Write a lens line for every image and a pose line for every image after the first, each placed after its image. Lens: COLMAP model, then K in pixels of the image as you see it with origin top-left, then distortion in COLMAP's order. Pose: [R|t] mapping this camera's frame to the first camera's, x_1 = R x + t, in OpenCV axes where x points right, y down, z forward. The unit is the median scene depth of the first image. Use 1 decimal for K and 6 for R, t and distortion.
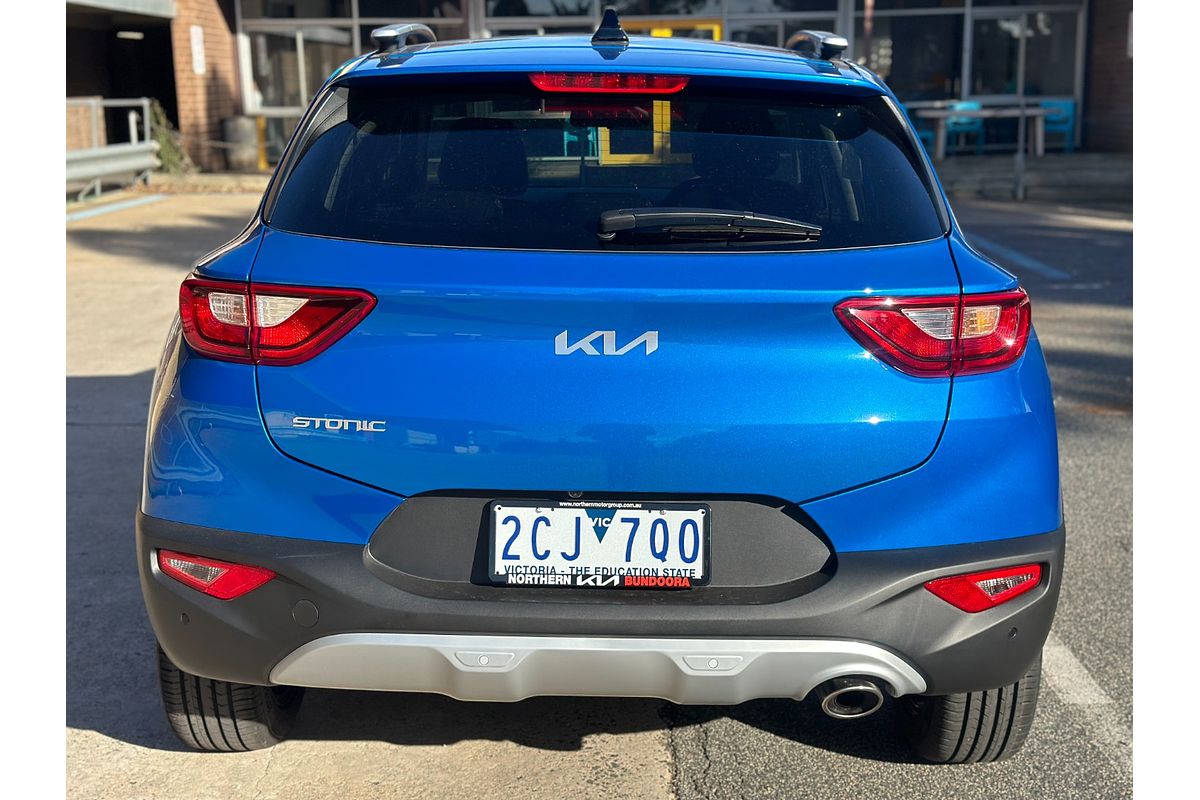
lens RADIAL K [[1510.2, 0, 600.0], [0, 1510.2, 400.0], [0, 0, 1]] dist [0.103593, -0.059249]
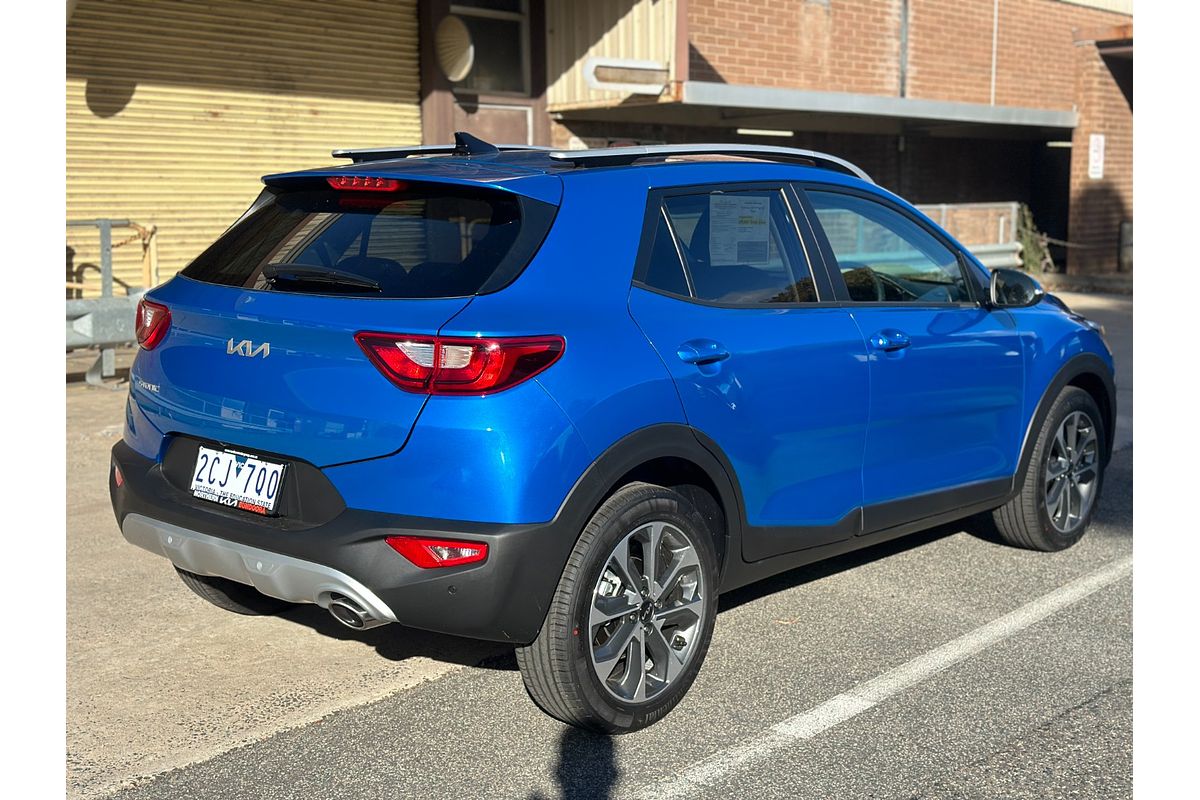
lens RADIAL K [[1510.2, 0, 600.0], [0, 1510.2, 400.0], [0, 0, 1]] dist [0.103593, -0.059249]
pose [[0.750119, 0.092366, -0.654820, 1.273874], [-0.136438, 0.990510, -0.016578, -0.008561], [0.647075, 0.101778, 0.755603, 0.068052]]
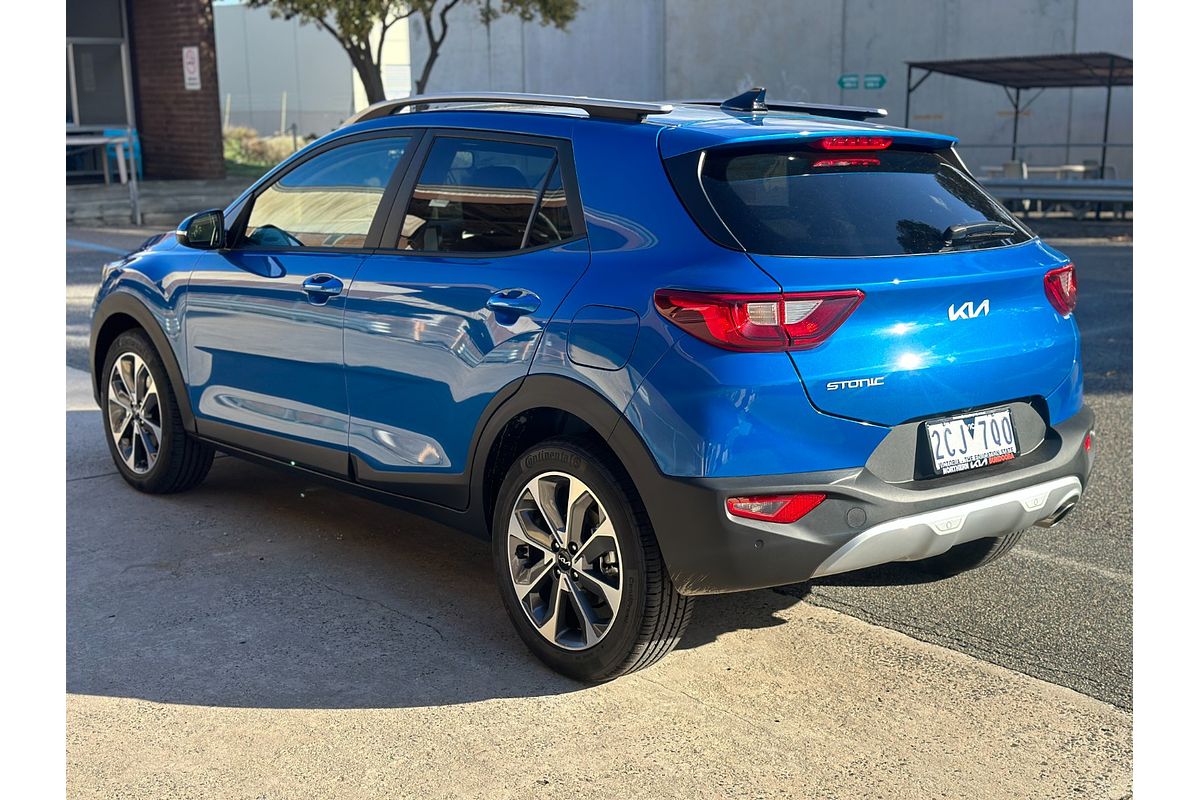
lens RADIAL K [[1510.2, 0, 600.0], [0, 1510.2, 400.0], [0, 0, 1]] dist [0.103593, -0.059249]
pose [[0.758847, -0.127231, 0.638720, -1.274180], [0.136358, 0.990034, 0.035207, -0.052319], [-0.636834, 0.060378, 0.768633, 0.046667]]
